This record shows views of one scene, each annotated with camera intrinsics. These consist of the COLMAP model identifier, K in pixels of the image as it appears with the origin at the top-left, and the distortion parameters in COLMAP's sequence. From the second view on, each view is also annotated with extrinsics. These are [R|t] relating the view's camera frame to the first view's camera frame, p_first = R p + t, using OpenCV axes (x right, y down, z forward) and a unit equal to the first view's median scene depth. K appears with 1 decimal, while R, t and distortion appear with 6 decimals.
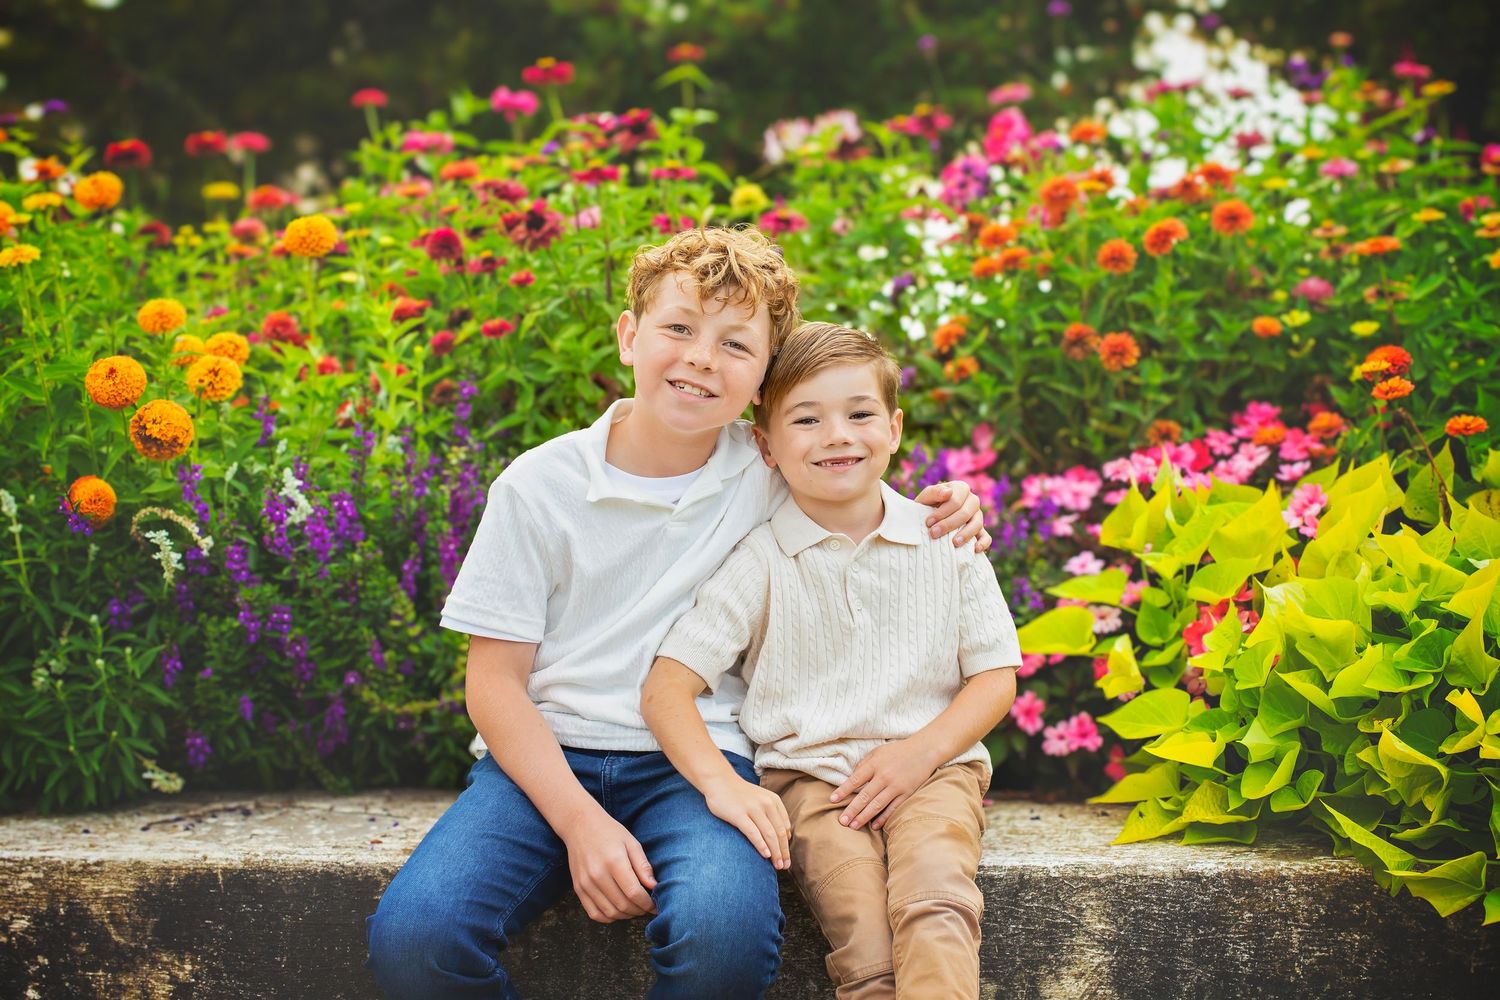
lens RADIAL K [[2044.9, 0, 745.5], [0, 2044.9, 493.8], [0, 0, 1]] dist [-0.121809, 0.000000]
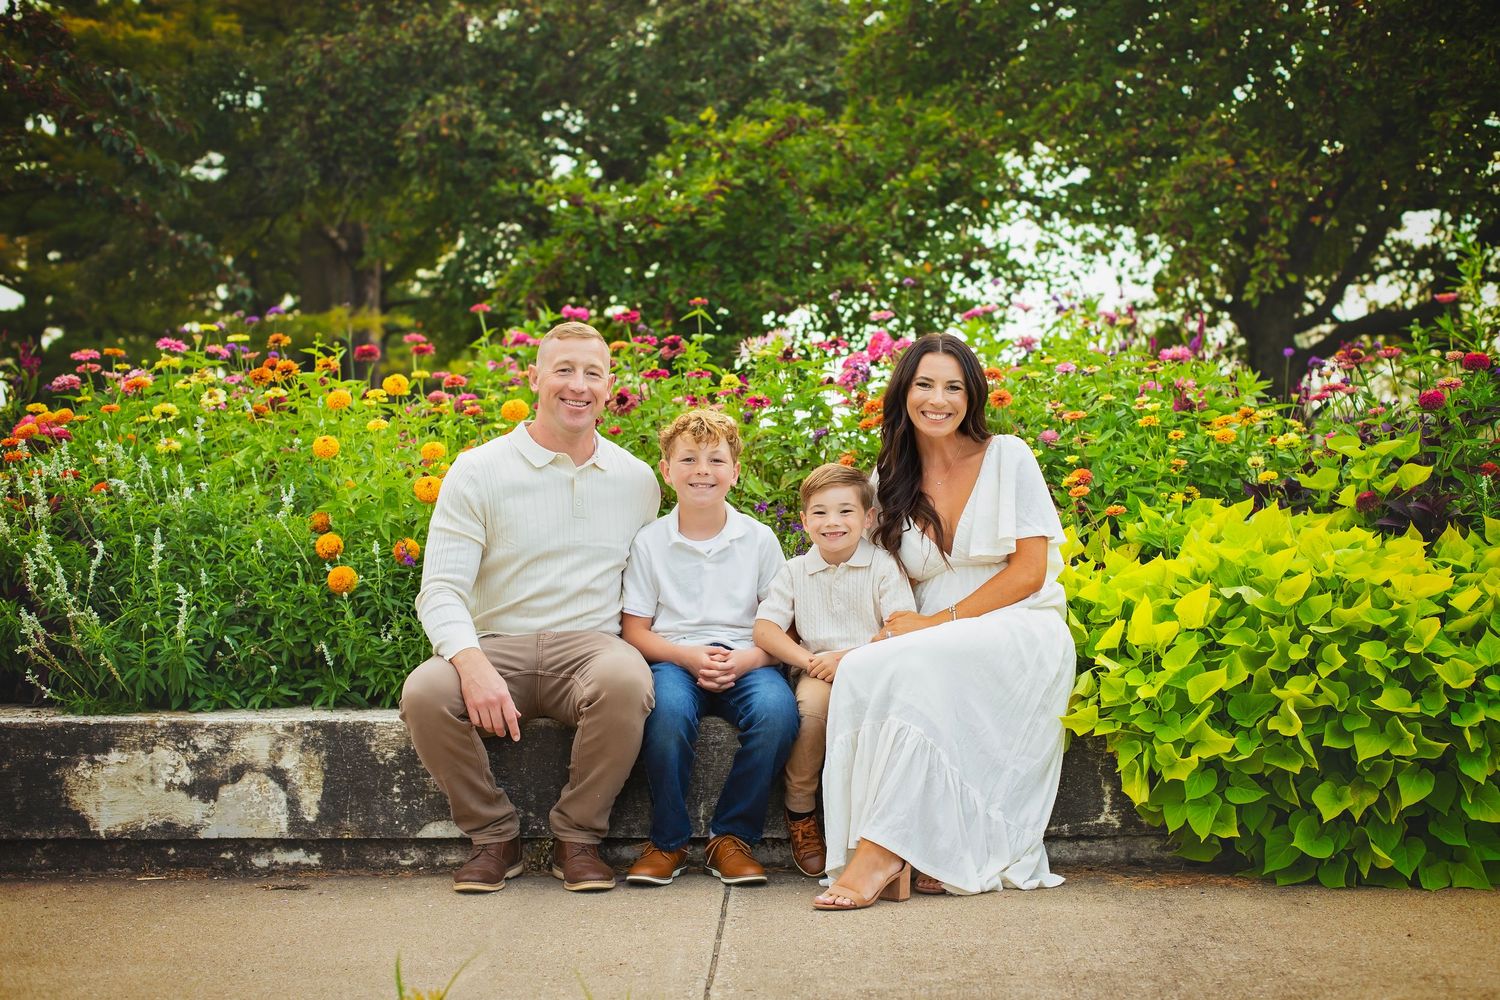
lens RADIAL K [[2044.9, 0, 753.5], [0, 2044.9, 502.1], [0, 0, 1]] dist [-0.121809, 0.000000]
pose [[0.998131, 0.002637, 0.061048, -0.097580], [0.000347, 0.998808, -0.048814, 0.048353], [-0.061103, 0.048744, 0.996941, -0.836986]]
